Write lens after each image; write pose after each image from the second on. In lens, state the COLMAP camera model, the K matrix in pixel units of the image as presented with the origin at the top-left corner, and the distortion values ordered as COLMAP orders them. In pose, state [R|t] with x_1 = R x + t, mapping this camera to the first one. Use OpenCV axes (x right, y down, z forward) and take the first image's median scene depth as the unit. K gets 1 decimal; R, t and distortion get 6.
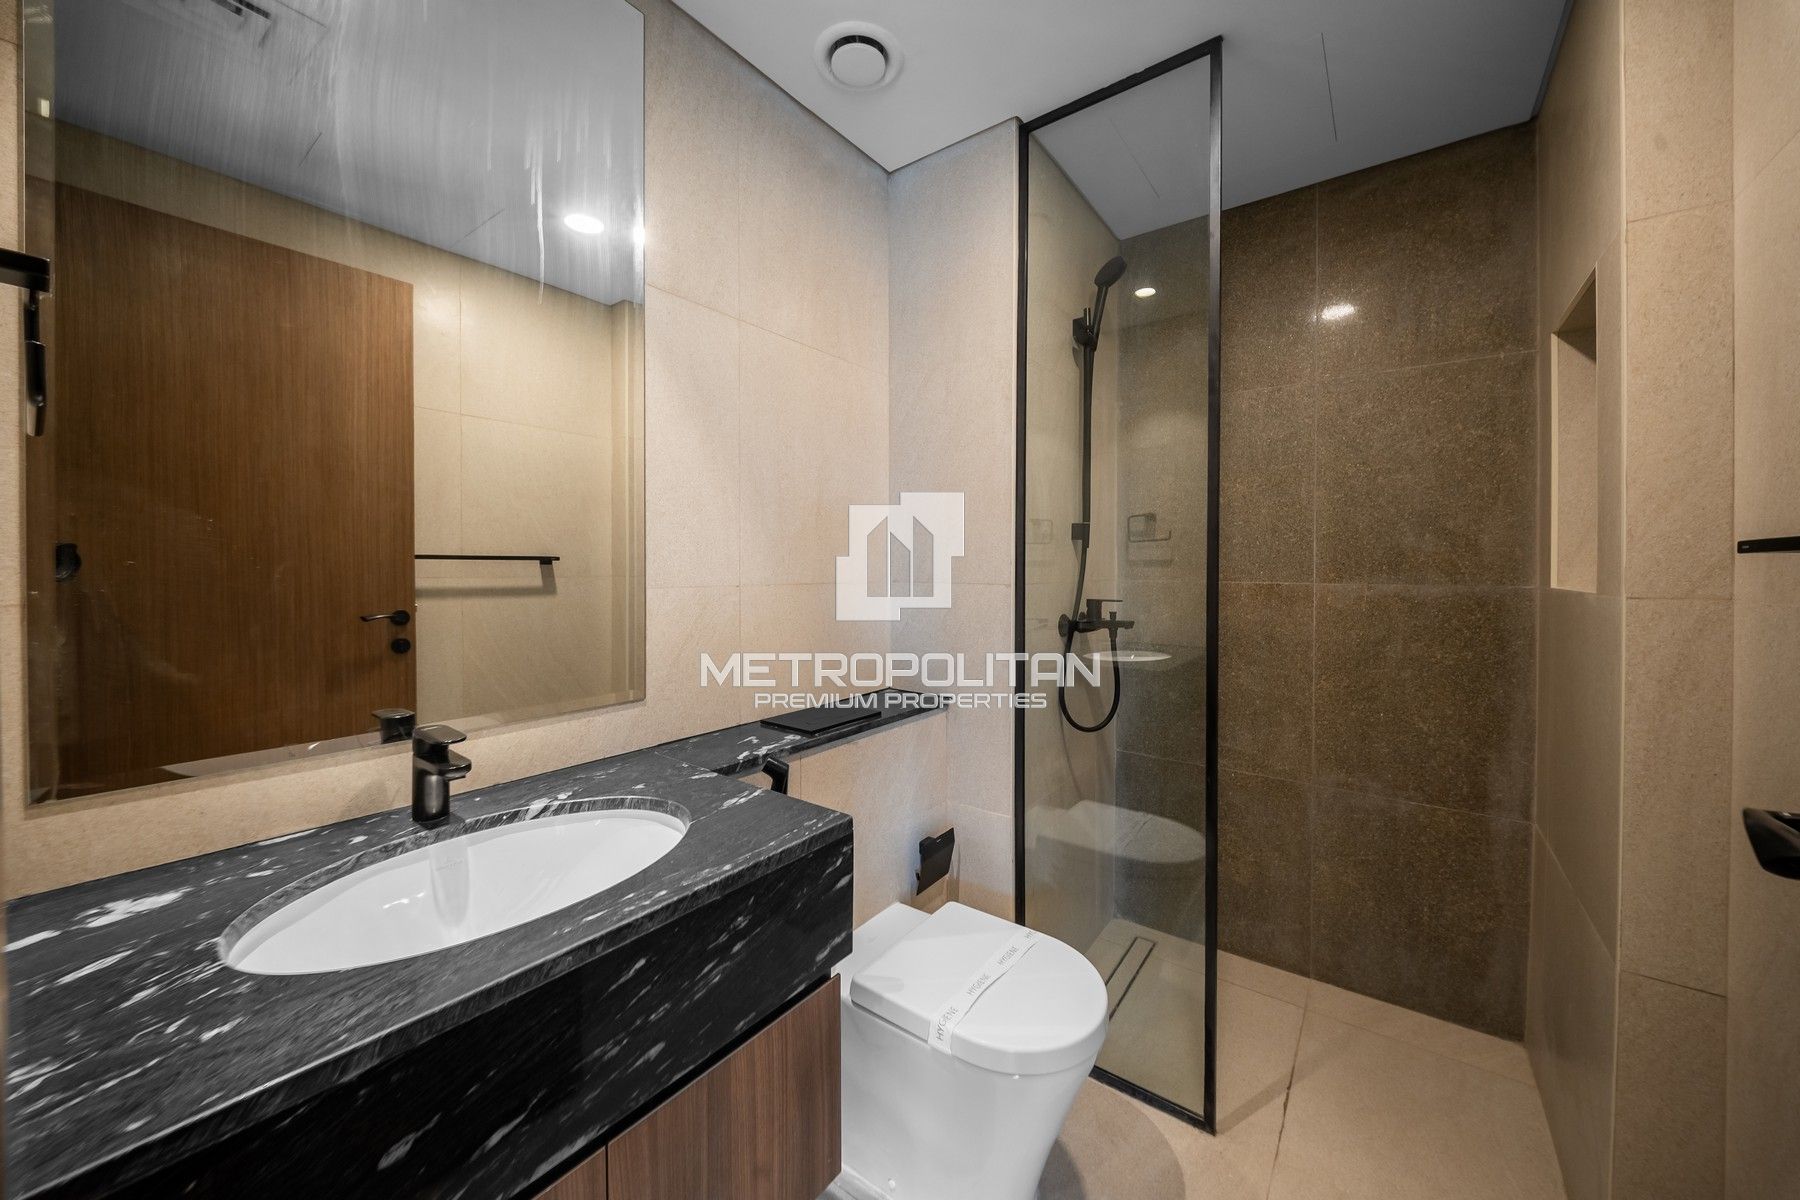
lens RADIAL K [[631.2, 0, 906.5], [0, 631.2, 599.7], [0, 0, 1]] dist [0.001777, -0.003944]
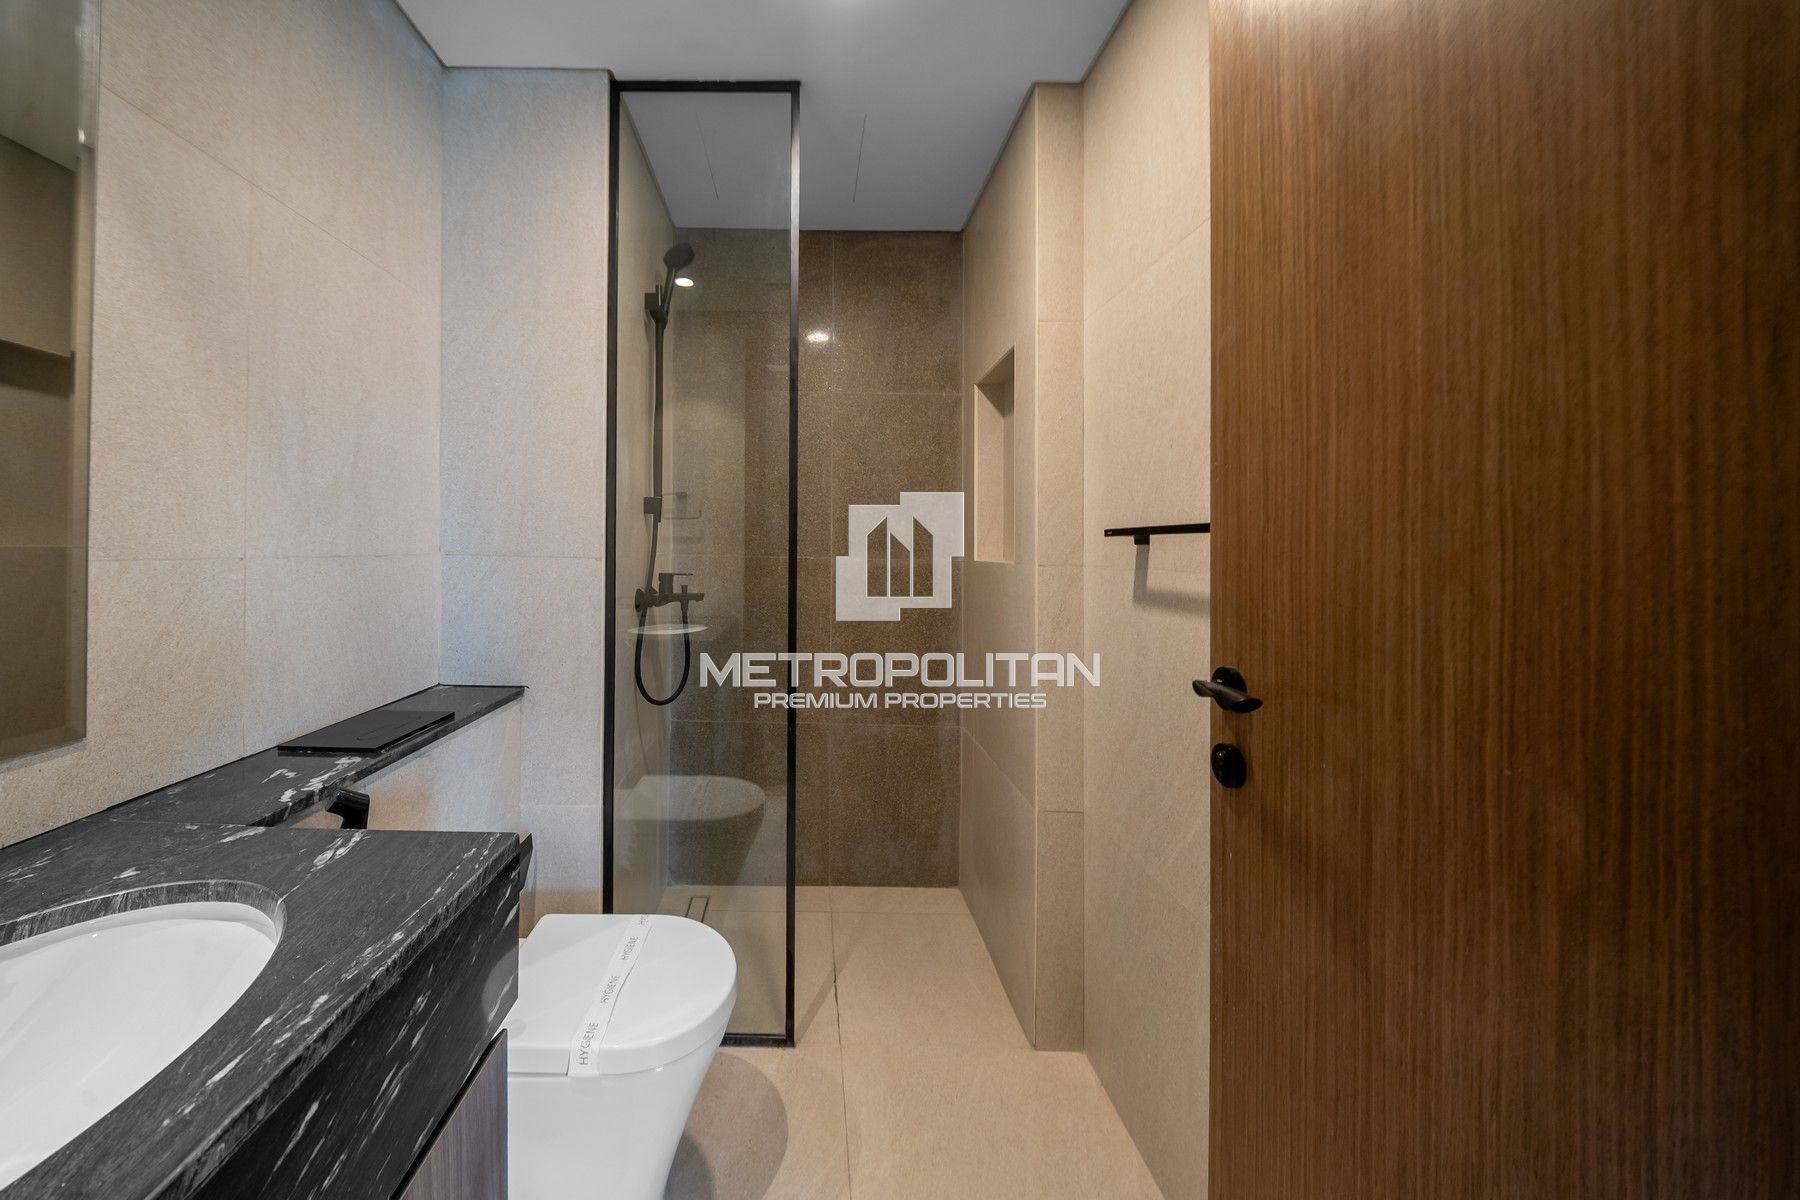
lens RADIAL K [[620.6, 0, 851.5], [0, 620.6, 567.3], [0, 0, 1]] dist [0.011659, -0.008696]
pose [[0.809144, -0.010476, 0.587517, -0.109140], [0.017454, 0.999828, -0.006209, 0.002939], [-0.587351, 0.015279, 0.809188, 0.037513]]
